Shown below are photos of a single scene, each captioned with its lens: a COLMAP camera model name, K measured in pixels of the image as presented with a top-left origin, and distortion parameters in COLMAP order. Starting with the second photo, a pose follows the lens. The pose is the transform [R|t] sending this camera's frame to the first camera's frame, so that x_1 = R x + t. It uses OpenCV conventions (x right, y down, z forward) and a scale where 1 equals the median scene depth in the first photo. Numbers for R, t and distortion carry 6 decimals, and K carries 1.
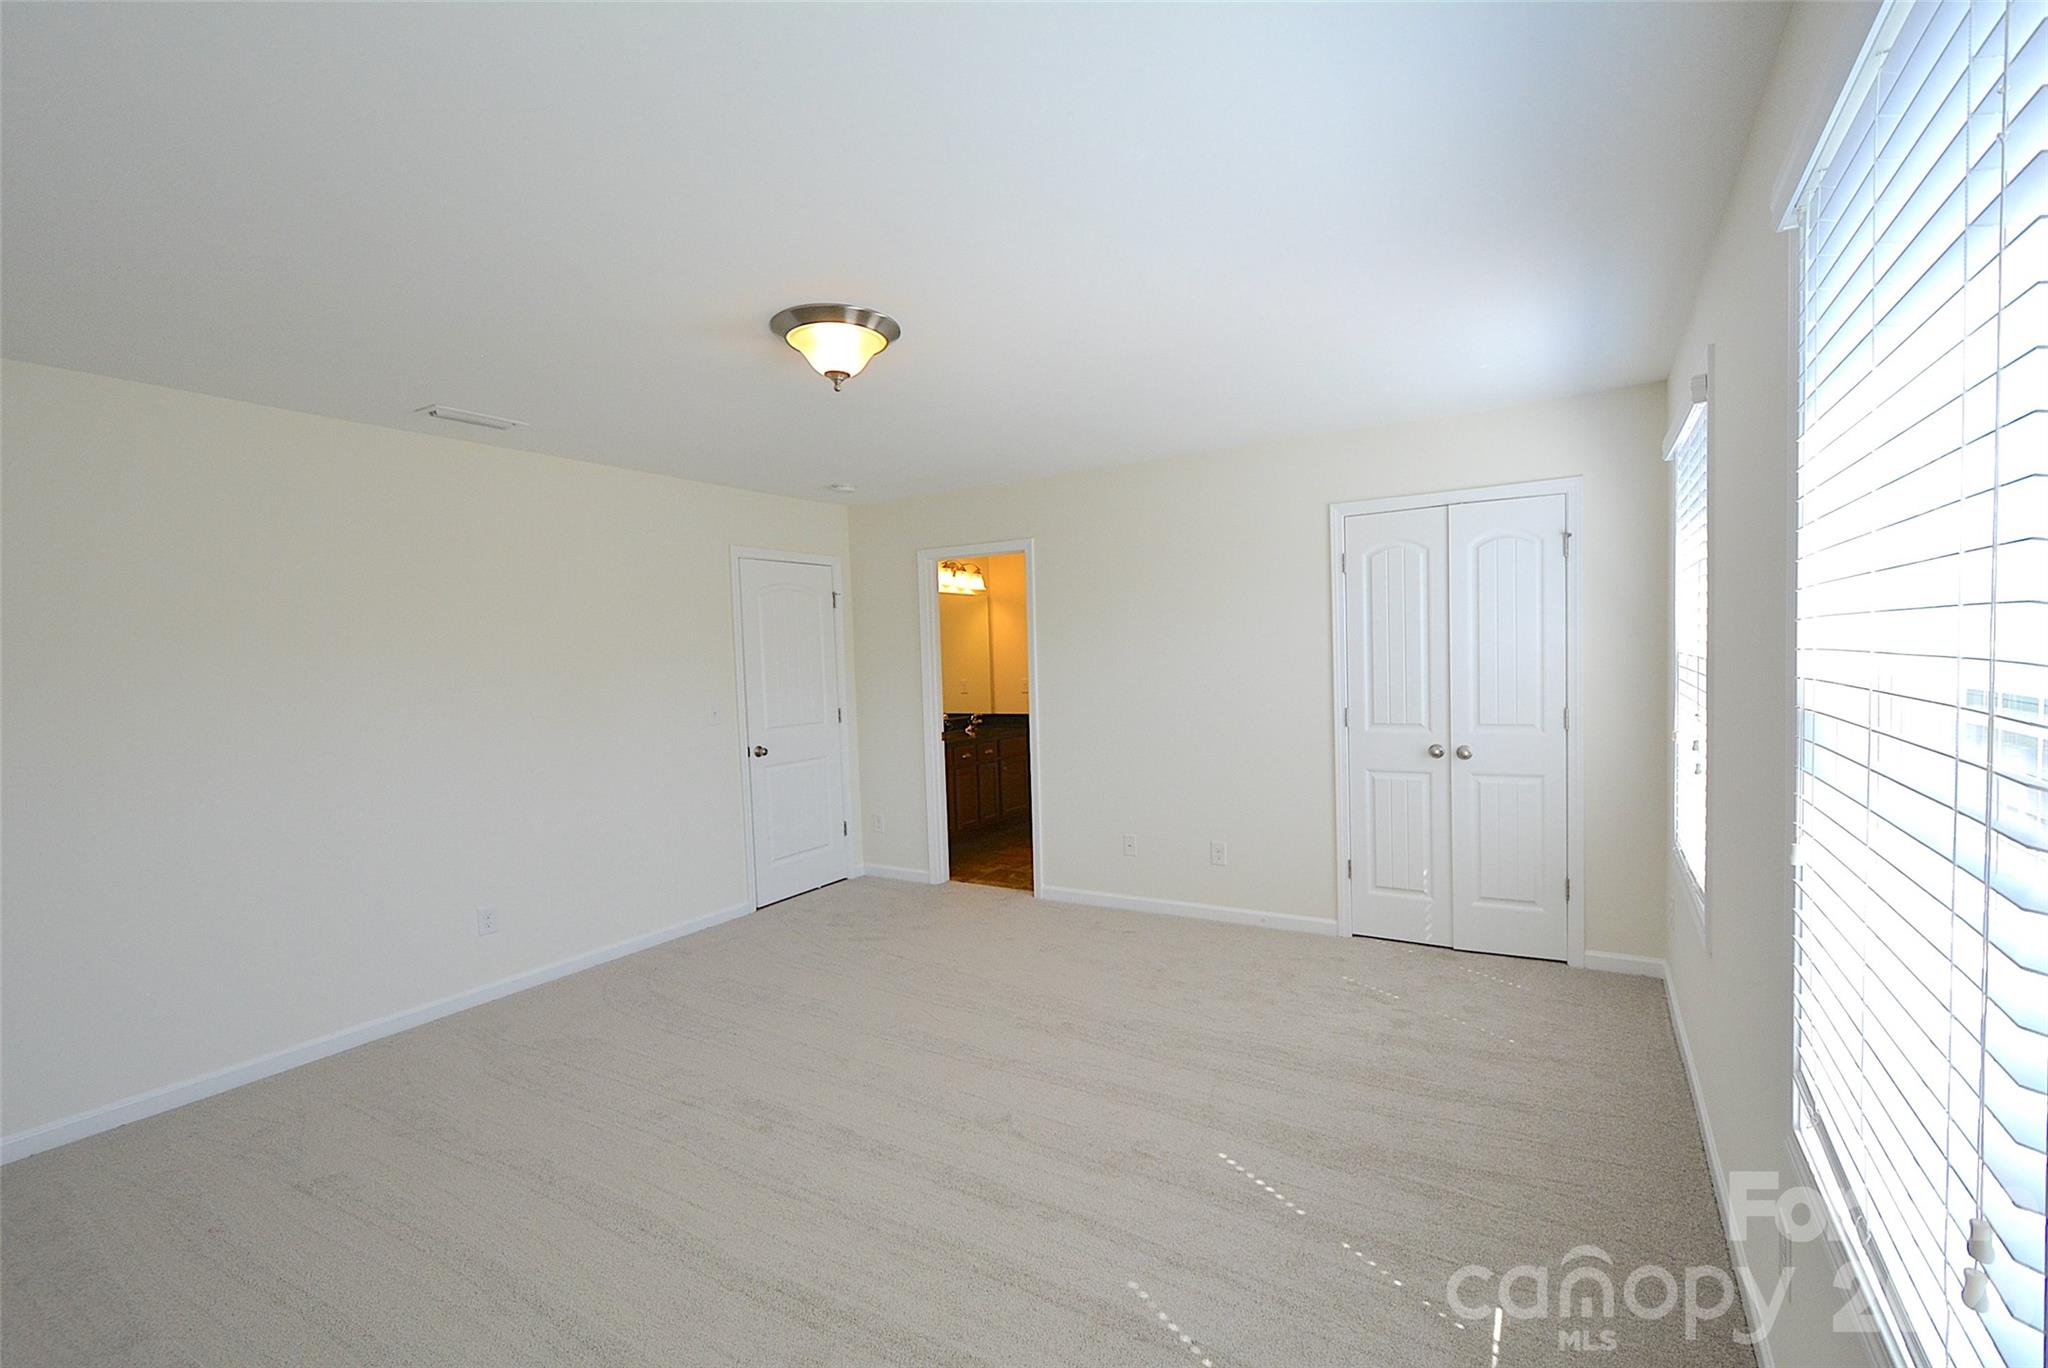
lens RADIAL K [[903.6, 0, 1033.3], [0, 903.6, 695.9], [0, 0, 1]] dist [0.010621, -0.007917]
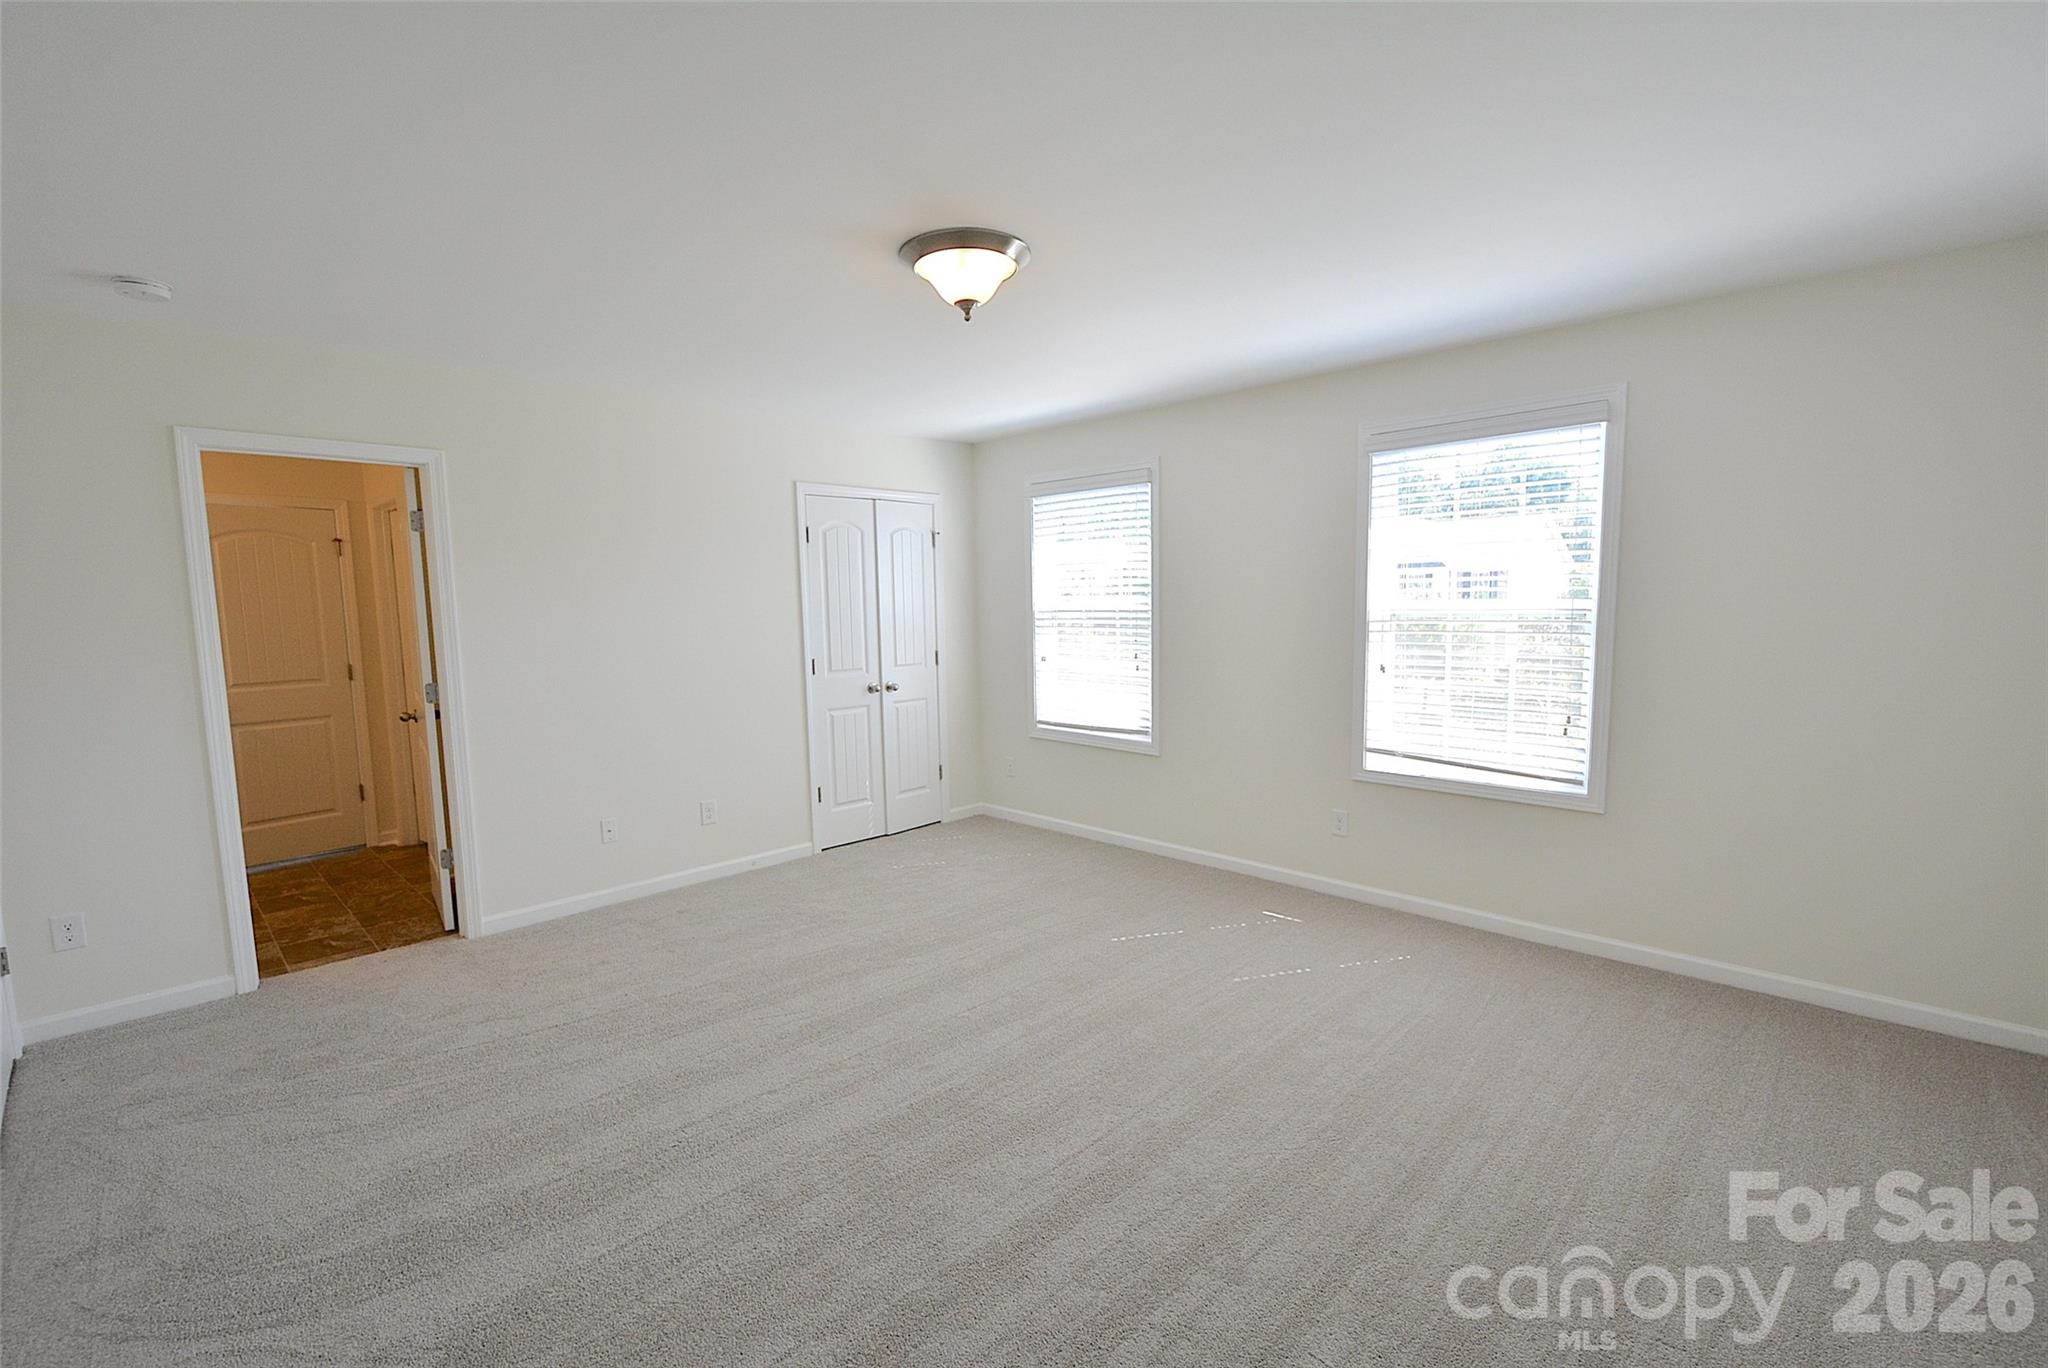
lens RADIAL K [[920.8, 0, 1022.4], [0, 920.8, 688.2], [0, 0, 1]] dist [0.010732, -0.000046]
pose [[0.241767, -0.066359, 0.968063, -0.760424], [0.056930, 0.996910, 0.054118, 0.001731], [-0.968663, 0.042028, 0.244798, 0.450955]]
